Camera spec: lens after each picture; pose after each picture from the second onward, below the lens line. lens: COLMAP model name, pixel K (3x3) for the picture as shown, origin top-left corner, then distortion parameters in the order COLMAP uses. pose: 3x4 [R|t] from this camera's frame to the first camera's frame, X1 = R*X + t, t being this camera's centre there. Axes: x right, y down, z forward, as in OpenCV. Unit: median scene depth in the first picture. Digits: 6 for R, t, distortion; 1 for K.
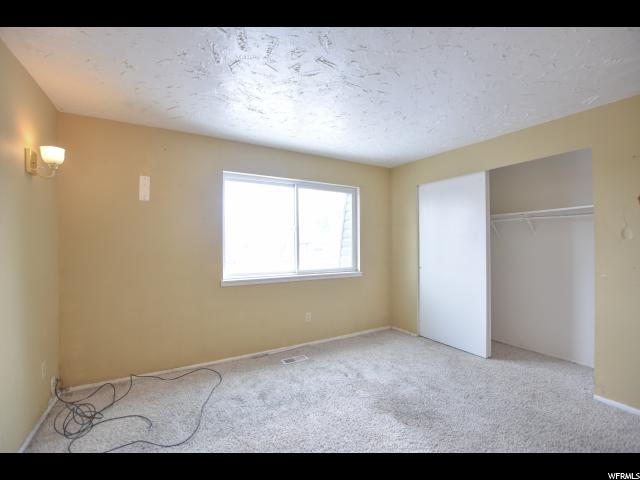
lens RADIAL K [[284.9, 0, 318.7], [0, 284.9, 241.8], [0, 0, 1]] dist [-0.017369, 0.000204]
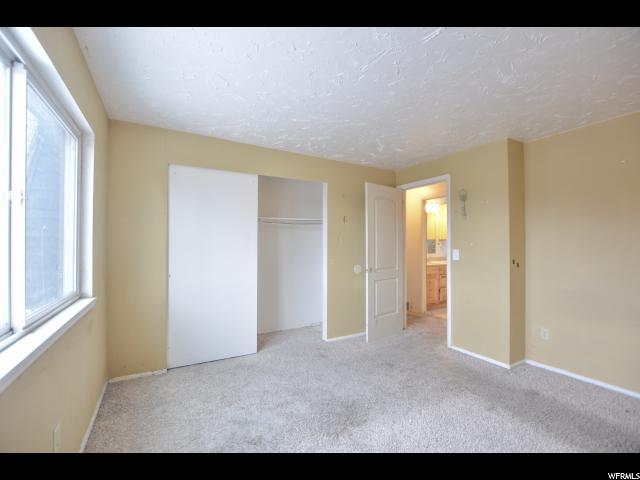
lens RADIAL K [[284.9, 0, 318.7], [0, 284.9, 241.8], [0, 0, 1]] dist [-0.017369, 0.000204]
pose [[0.012390, 0.011519, 0.999857, -0.455172], [-0.011533, 0.999869, -0.011377, 0.008073], [-0.999857, -0.011390, 0.012522, 0.741374]]
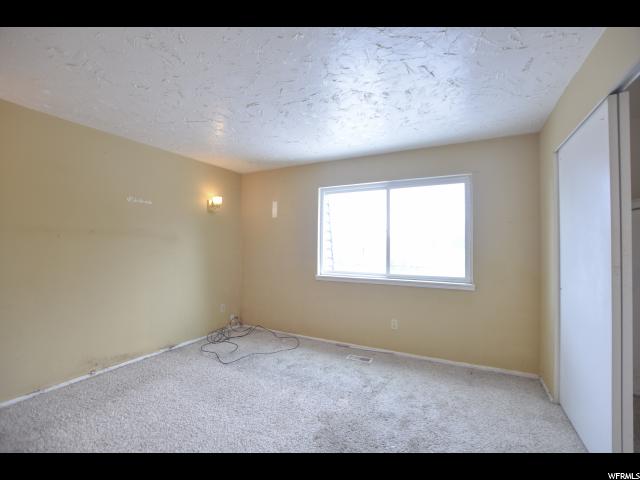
lens RADIAL K [[284.9, 0, 318.7], [0, 284.9, 241.8], [0, 0, 1]] dist [-0.017369, 0.000204]
pose [[0.538660, -0.005044, -0.842508, 0.707543], [-0.003519, 0.999960, -0.008236, -0.000748], [0.842516, 0.007401, 0.538620, 0.315370]]
